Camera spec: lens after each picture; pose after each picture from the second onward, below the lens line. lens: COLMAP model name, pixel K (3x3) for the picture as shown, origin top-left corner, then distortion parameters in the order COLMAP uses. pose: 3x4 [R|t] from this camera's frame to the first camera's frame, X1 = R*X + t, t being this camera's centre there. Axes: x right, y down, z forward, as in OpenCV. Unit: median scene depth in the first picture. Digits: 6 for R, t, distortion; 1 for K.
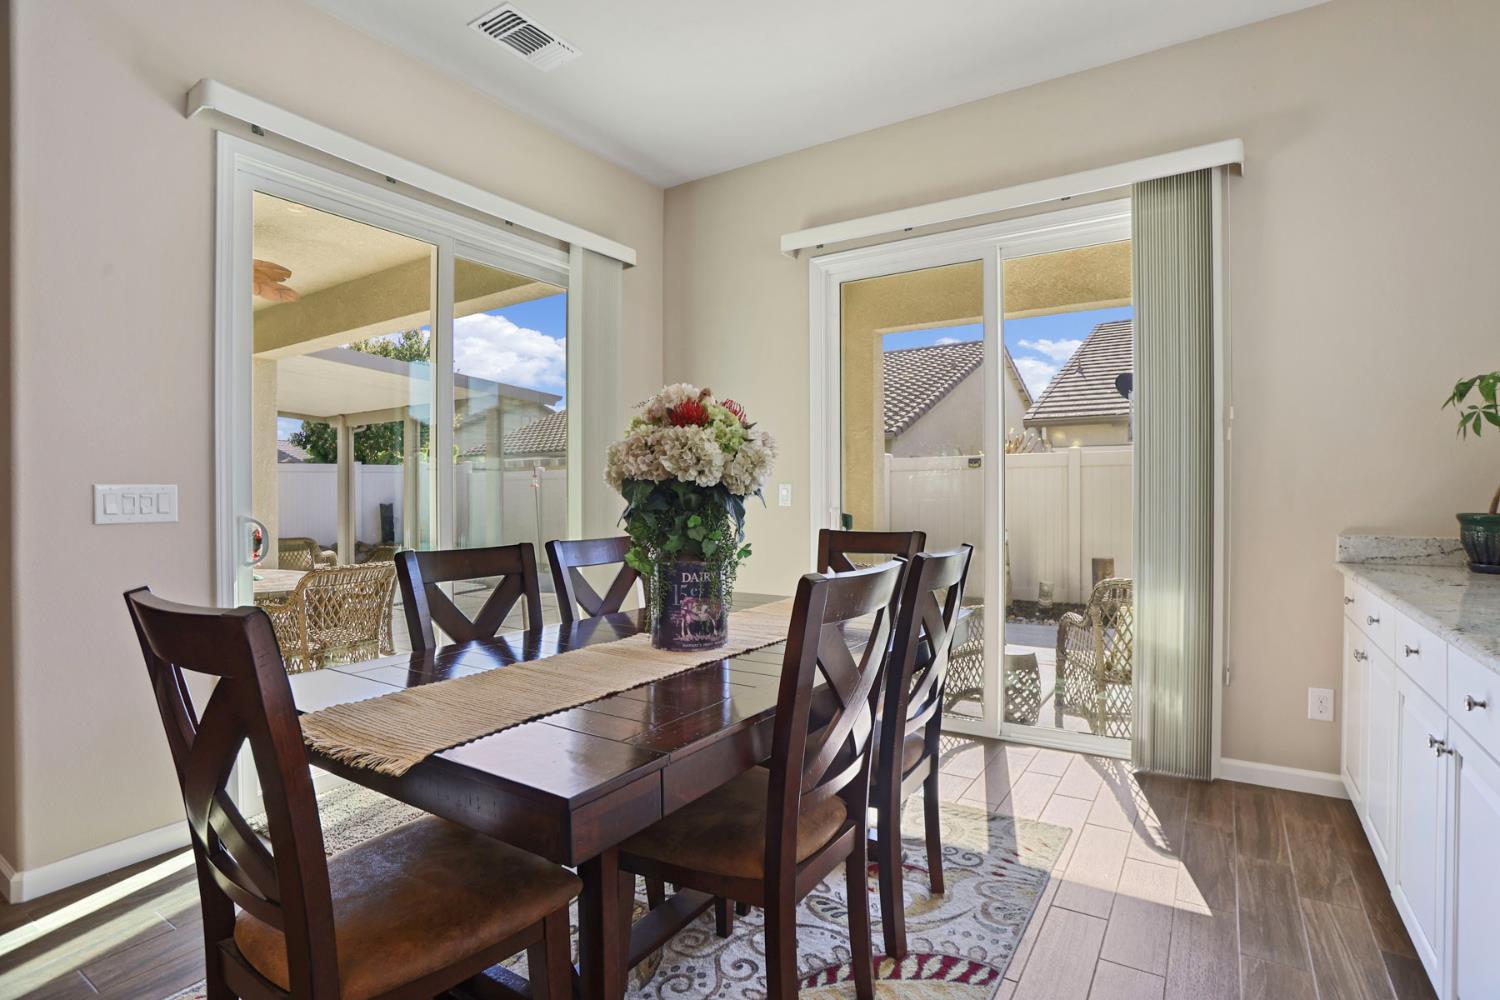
lens RADIAL K [[737.6, 0, 750.9], [0, 737.6, 504.7], [0, 0, 1]] dist [-0.059803, 0.019495]
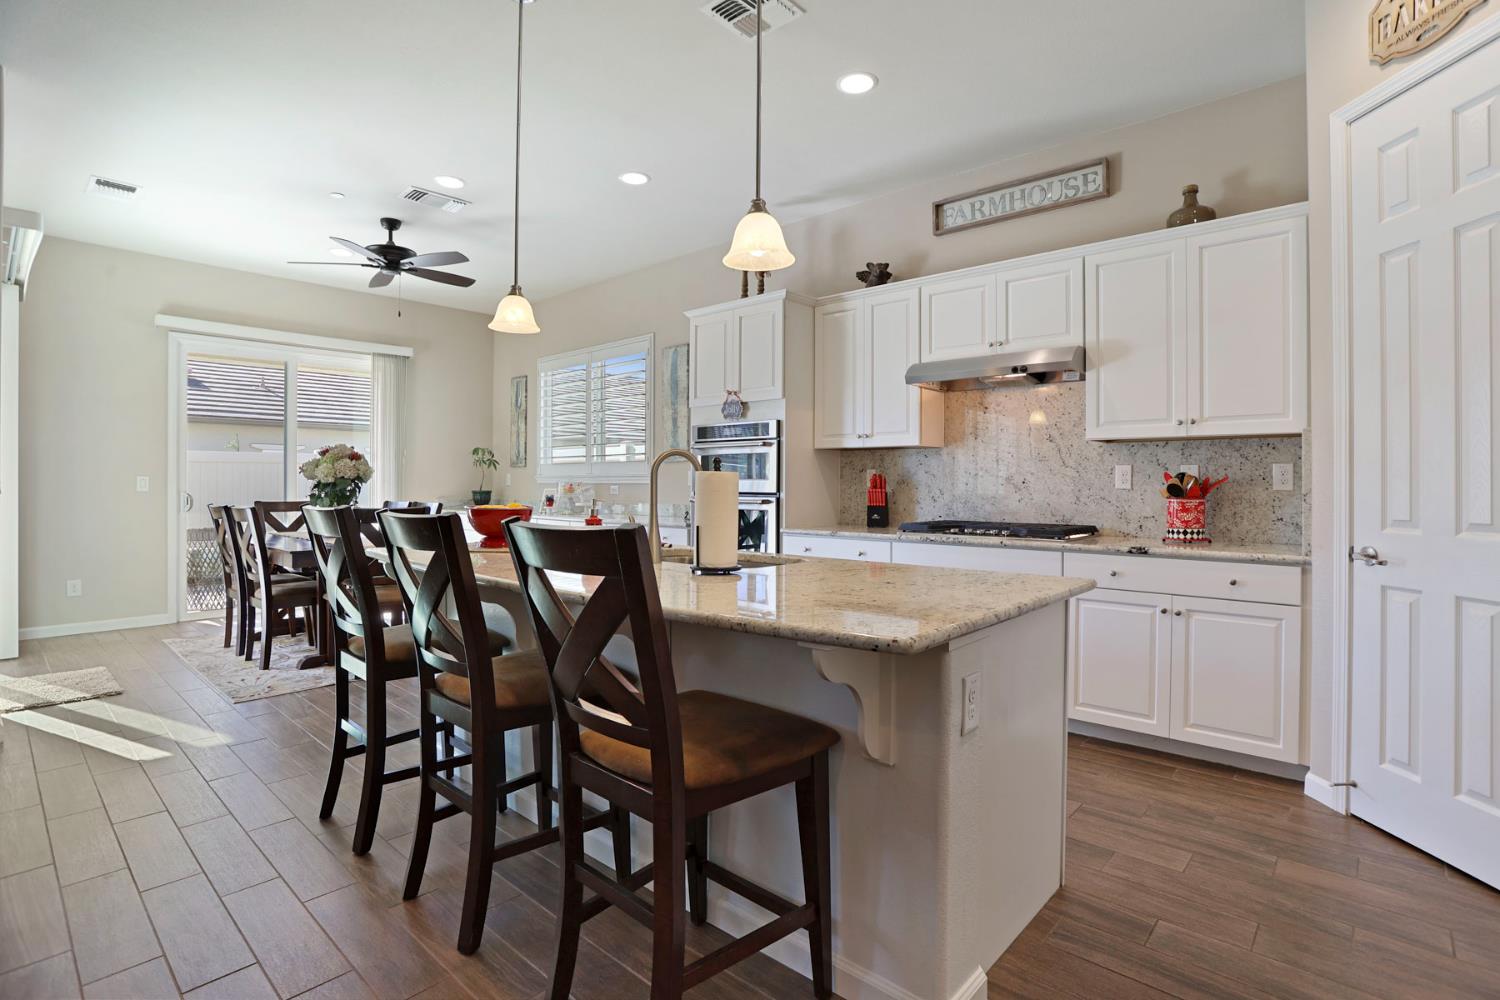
lens RADIAL K [[737.6, 0, 761.4], [0, 737.6, 486.9], [0, 0, 1]] dist [-0.059803, 0.019495]
pose [[0.154209, 0.005542, 0.988023, -1.629190], [0.011235, 0.999910, -0.007363, 0.026076], [-0.987974, 0.012236, 0.154132, -0.626014]]
